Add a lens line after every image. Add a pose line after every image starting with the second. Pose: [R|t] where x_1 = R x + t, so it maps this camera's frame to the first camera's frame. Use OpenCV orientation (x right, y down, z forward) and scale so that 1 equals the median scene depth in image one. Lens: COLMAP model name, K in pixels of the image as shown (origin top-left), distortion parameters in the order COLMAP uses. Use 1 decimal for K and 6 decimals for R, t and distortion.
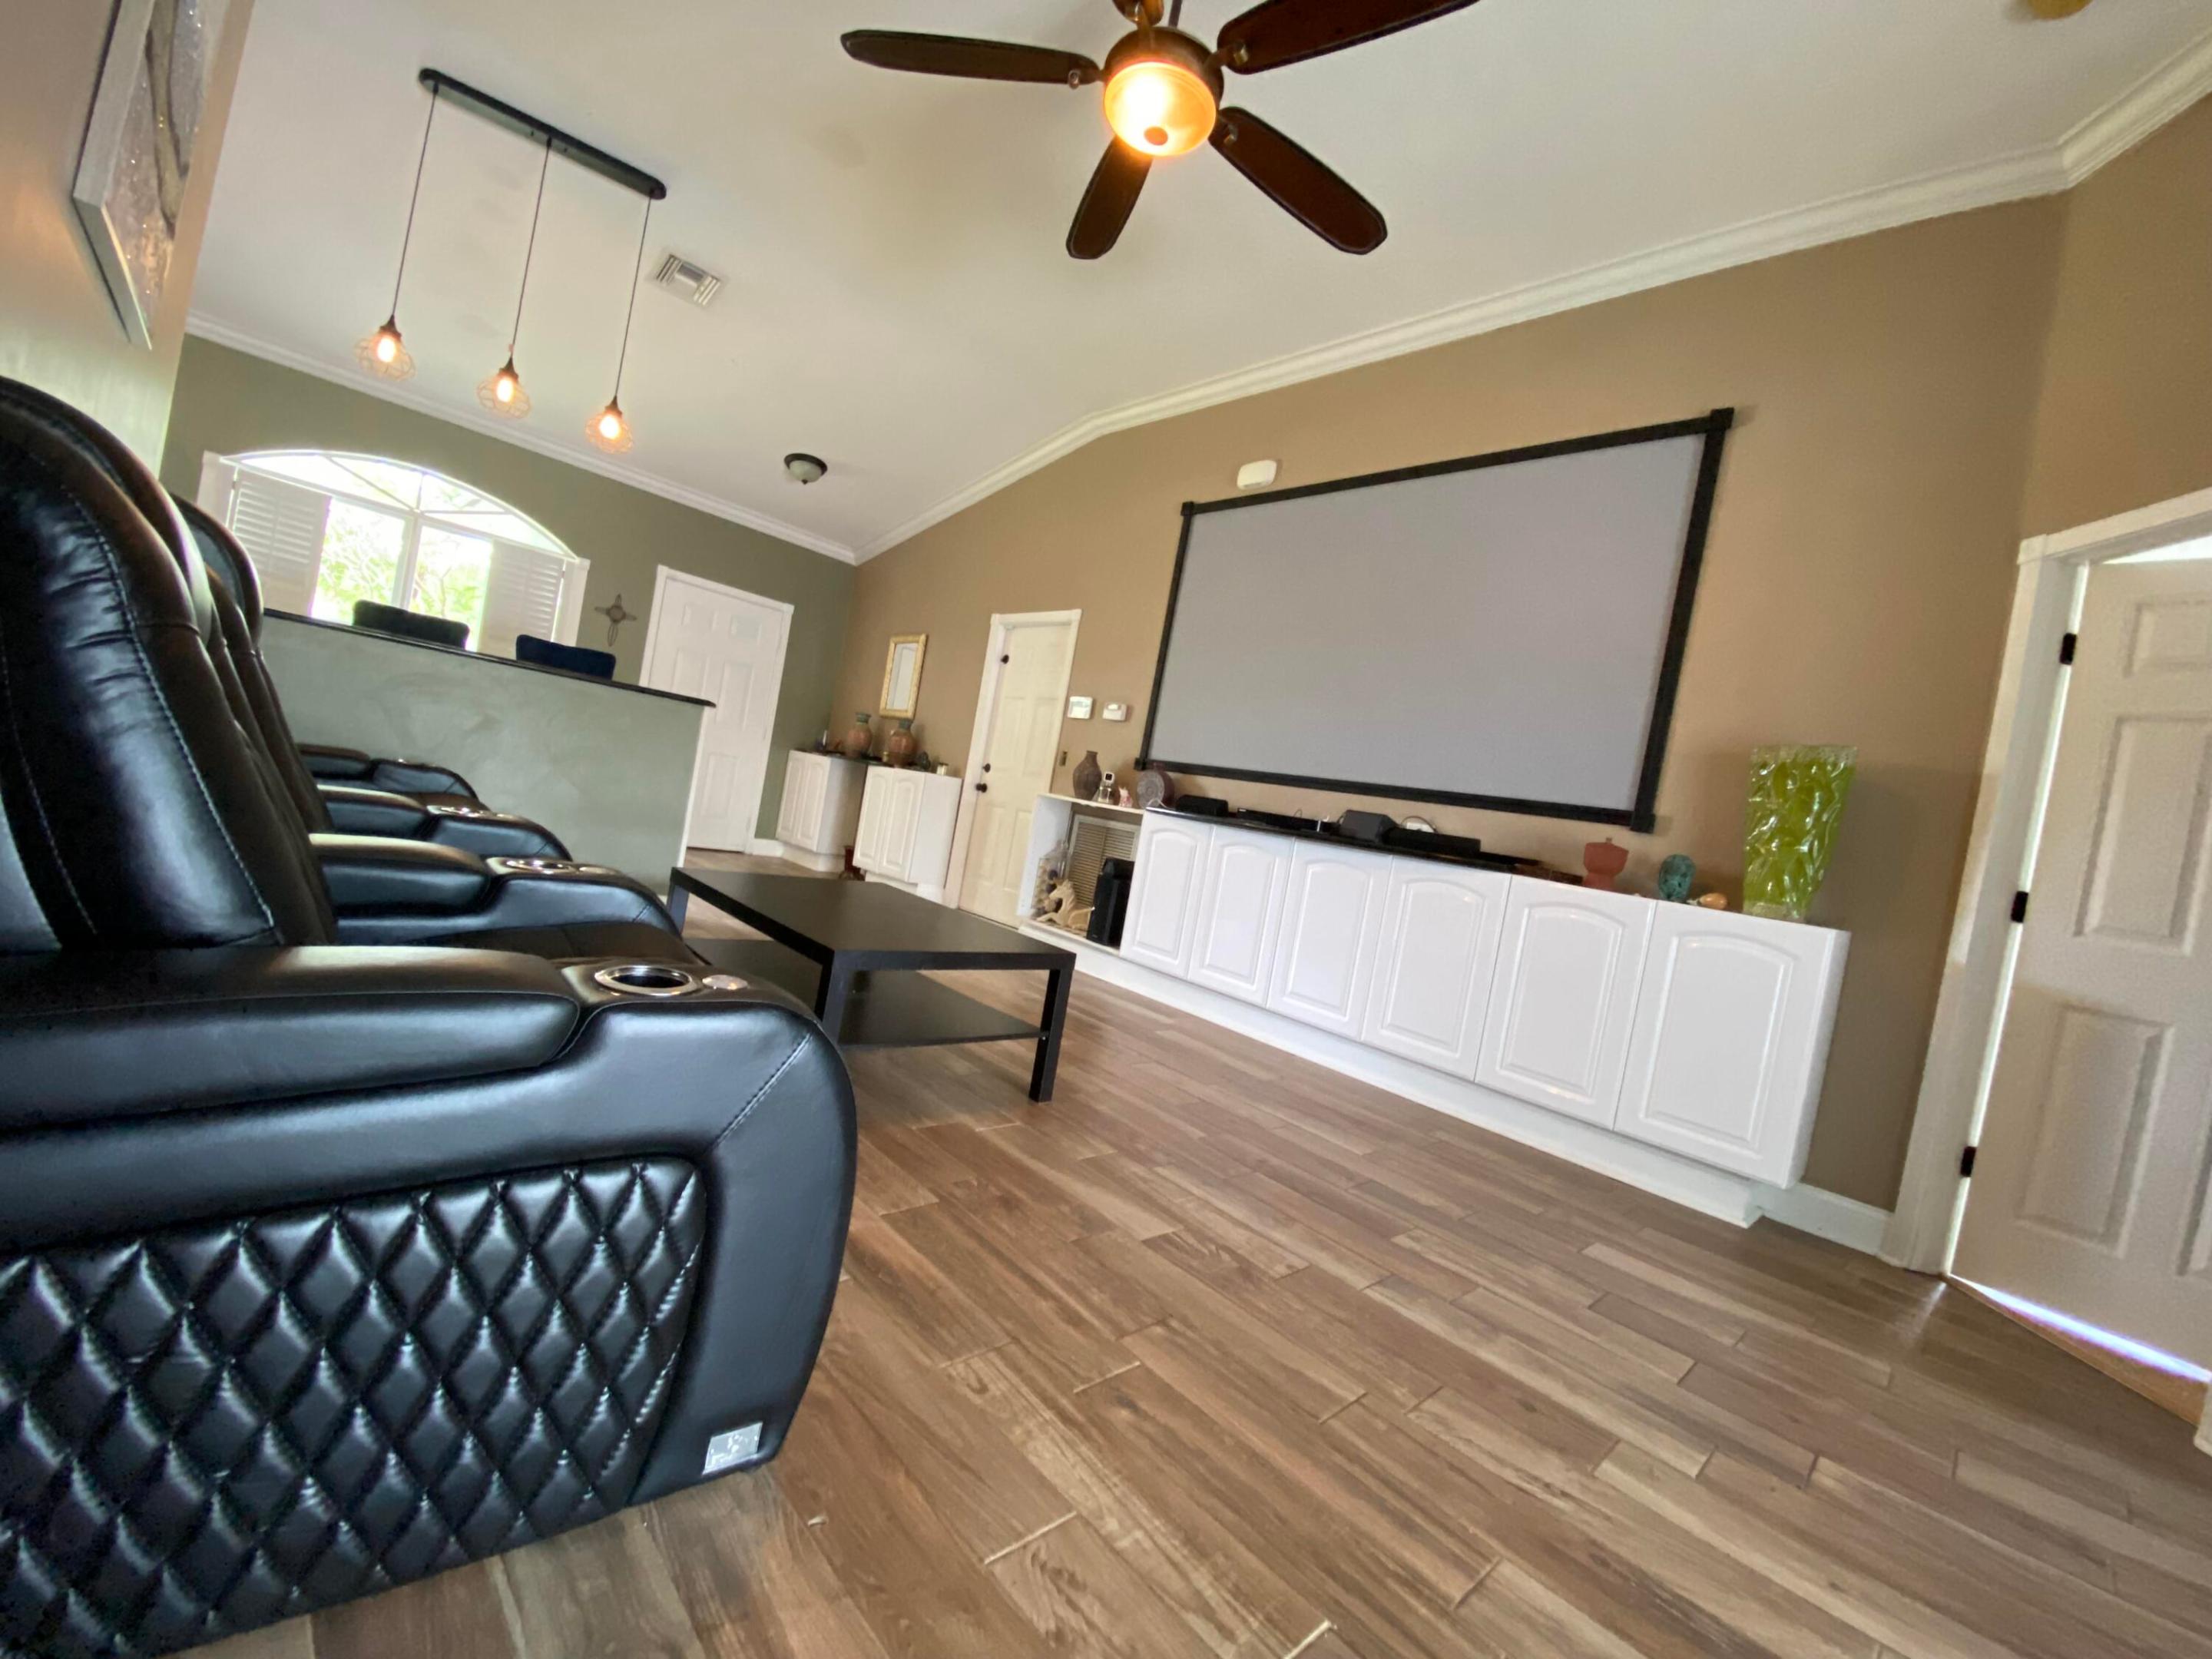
lens RADIAL K [[898.0, 0, 1104.8], [0, 898.0, 821.2], [0, 0, 1]] dist [0.035642, -0.035360]
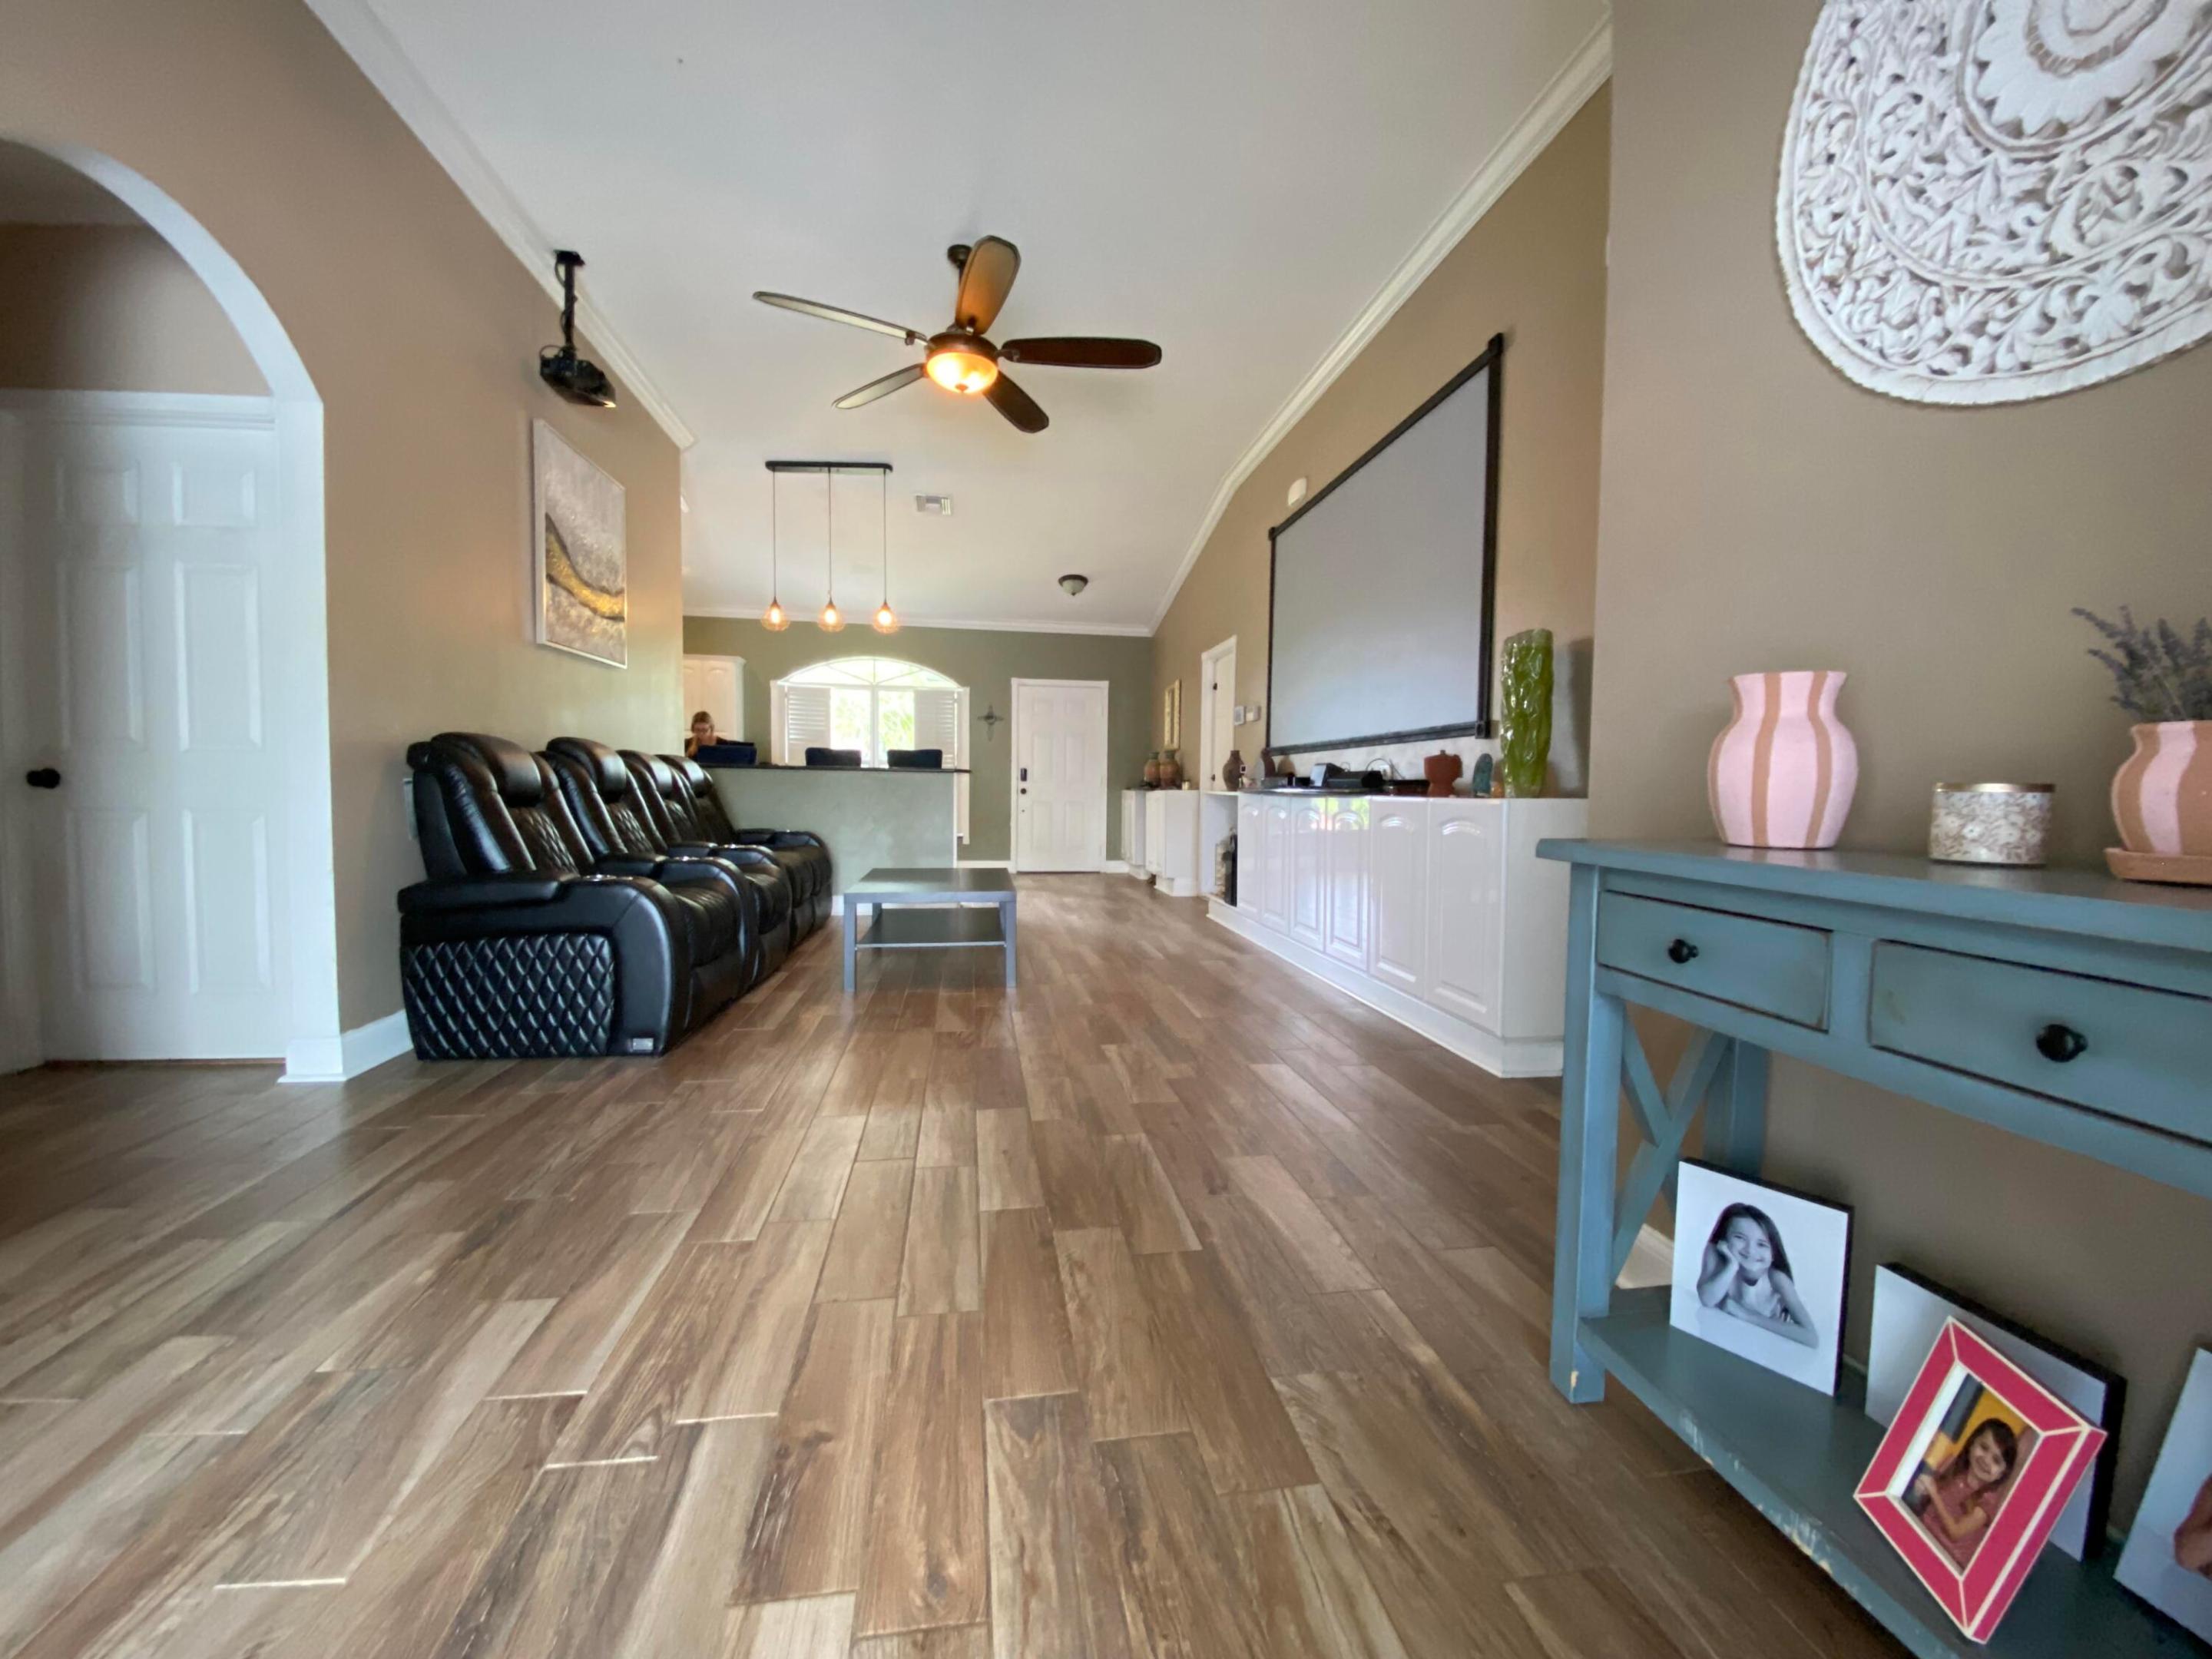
lens RADIAL K [[891.9, 0, 1106.0], [0, 891.9, 829.5], [0, 0, 1]] dist [0.013940, -0.017642]
pose [[0.810560, -0.140601, -0.568527, 0.670112], [0.125767, 0.989895, -0.065499, 0.110097], [0.571992, -0.018411, 0.820053, -0.121110]]
